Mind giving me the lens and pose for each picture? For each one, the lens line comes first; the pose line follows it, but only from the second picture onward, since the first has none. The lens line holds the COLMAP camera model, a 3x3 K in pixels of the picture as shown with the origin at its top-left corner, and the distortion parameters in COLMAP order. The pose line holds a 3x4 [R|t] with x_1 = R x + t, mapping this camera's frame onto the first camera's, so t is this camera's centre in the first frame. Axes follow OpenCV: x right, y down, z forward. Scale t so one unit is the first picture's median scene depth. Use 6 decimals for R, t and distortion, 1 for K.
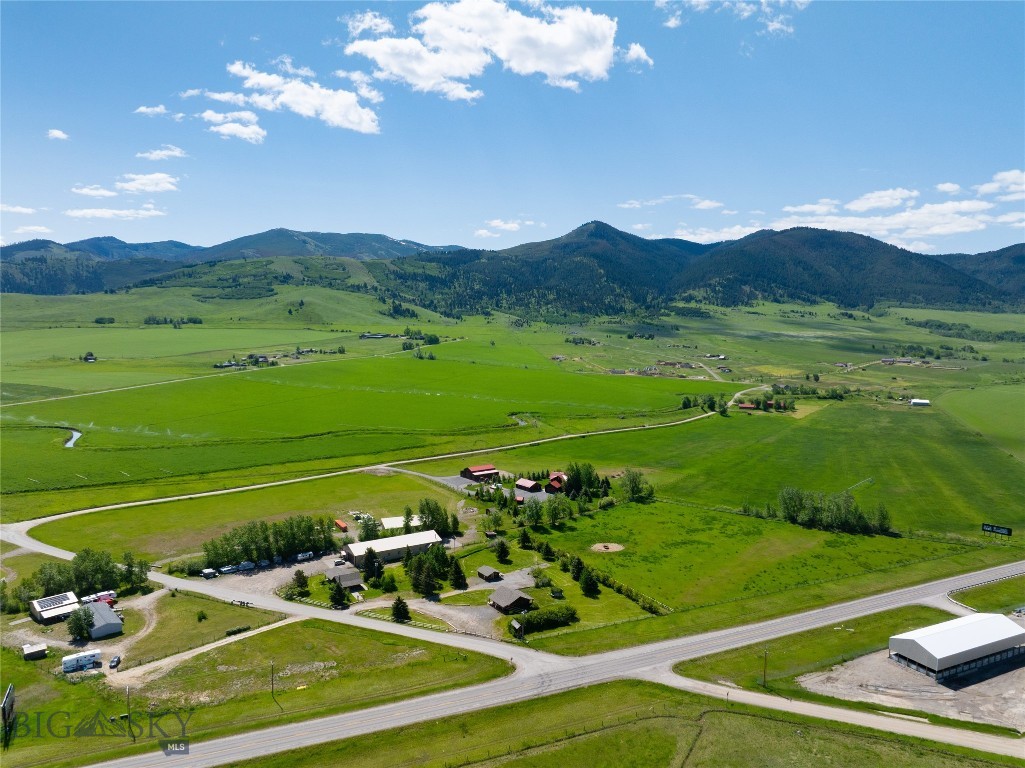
lens RADIAL K [[719.0, 0, 518.8], [0, 719.0, 373.2], [0, 0, 1]] dist [-0.046242, 0.013233]
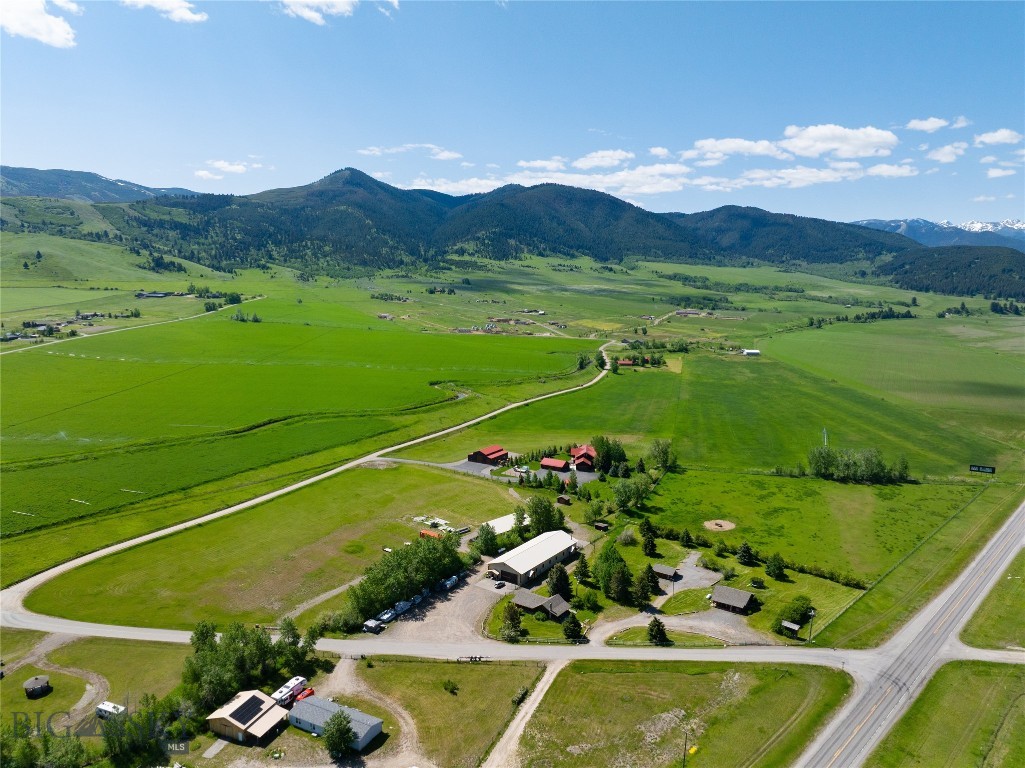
lens RADIAL K [[719.0, 0, 520.0], [0, 719.0, 379.4], [0, 0, 1]] dist [-0.046242, 0.013233]
pose [[0.933697, -0.050811, 0.354440, -0.071103], [0.023509, 0.996444, 0.080916, -0.006569], [-0.357291, -0.067219, 0.931571, 0.028813]]
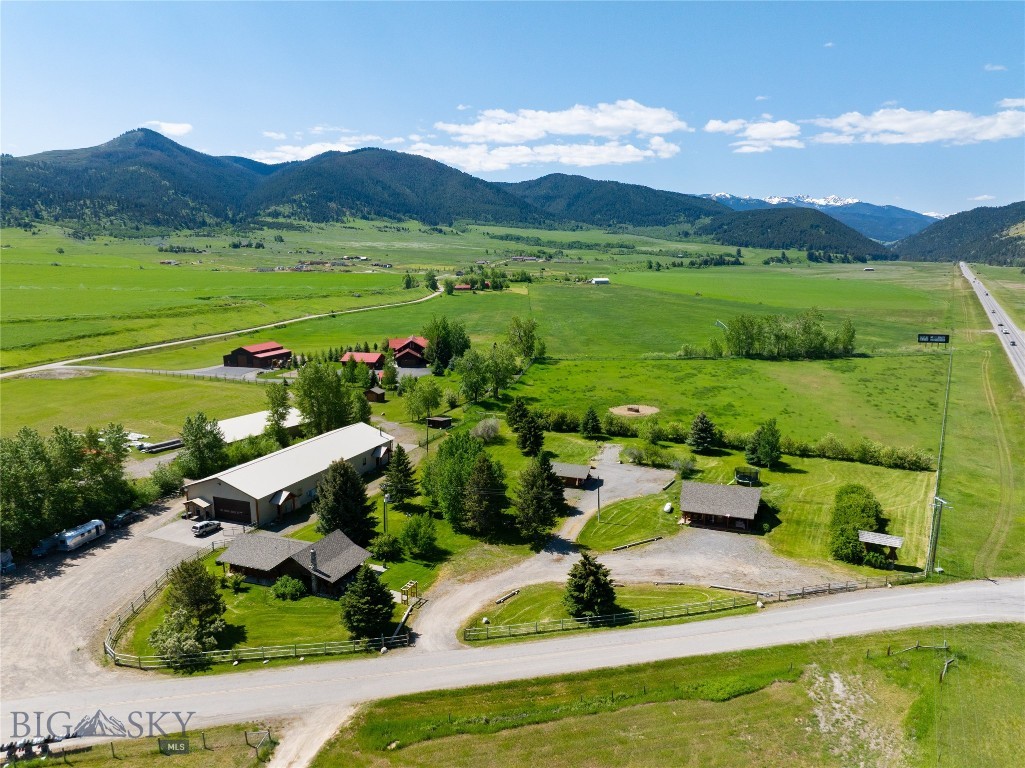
lens RADIAL K [[719.0, 0, 517.6], [0, 719.0, 380.9], [0, 0, 1]] dist [-0.046242, 0.013233]
pose [[0.827907, -0.112728, 0.549420, -0.042575], [0.055965, 0.991309, 0.119060, 0.021362], [-0.558066, -0.067822, 0.827020, 0.084246]]
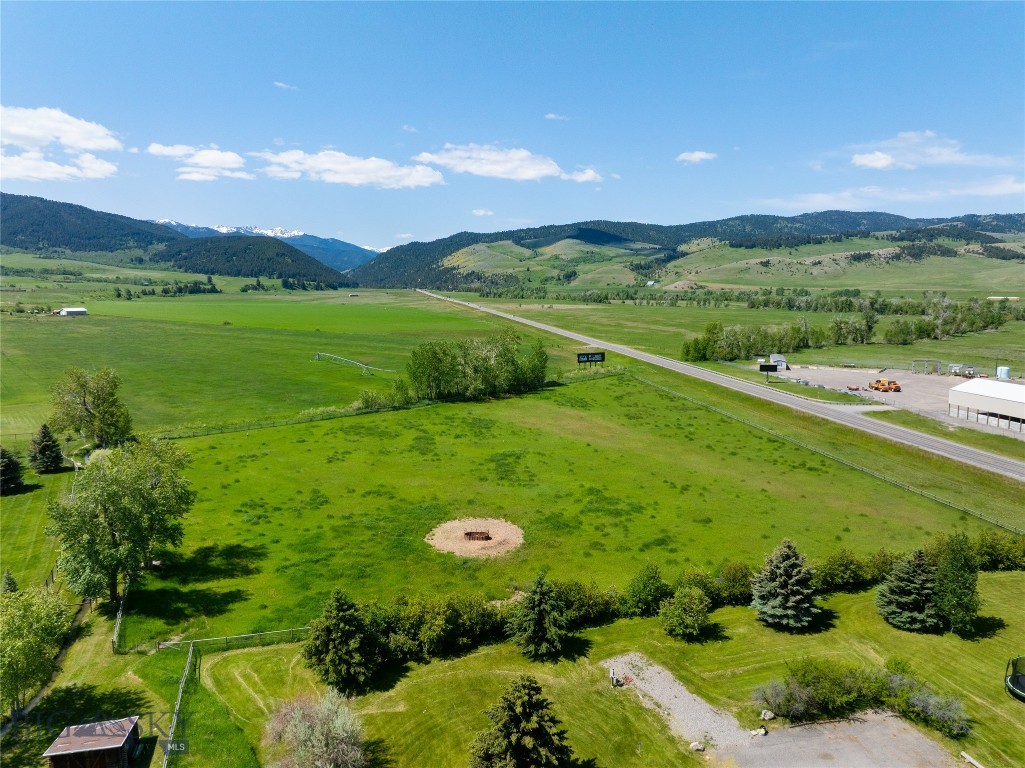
lens RADIAL K [[719.0, 0, 518.8], [0, 719.0, 370.7], [0, 0, 1]] dist [-0.046242, 0.013233]
pose [[0.246227, -0.128059, 0.960715, -0.023336], [0.073373, 0.990851, 0.113271, 0.021106], [-0.966431, 0.042600, 0.253371, 0.135660]]
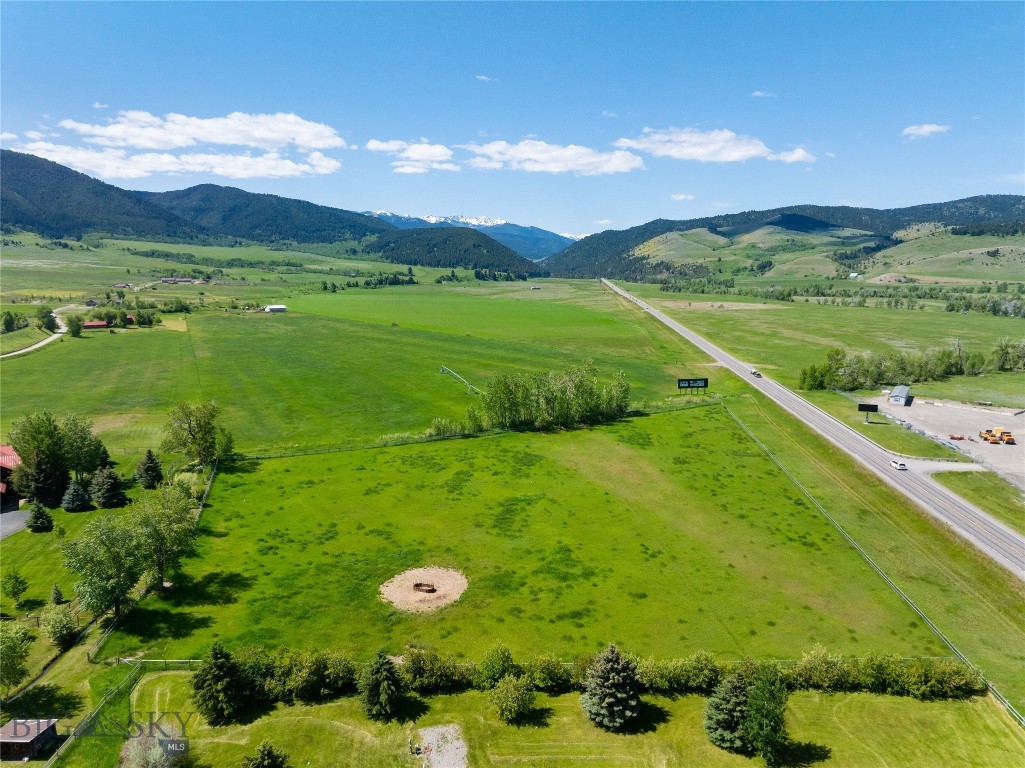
lens RADIAL K [[719.0, 0, 518.4], [0, 719.0, 379.0], [0, 0, 1]] dist [-0.046242, 0.013233]
pose [[0.497076, -0.142158, 0.855983, -0.020588], [0.070216, 0.989843, 0.123614, 0.015522], [-0.864861, -0.001342, 0.502009, 0.118197]]
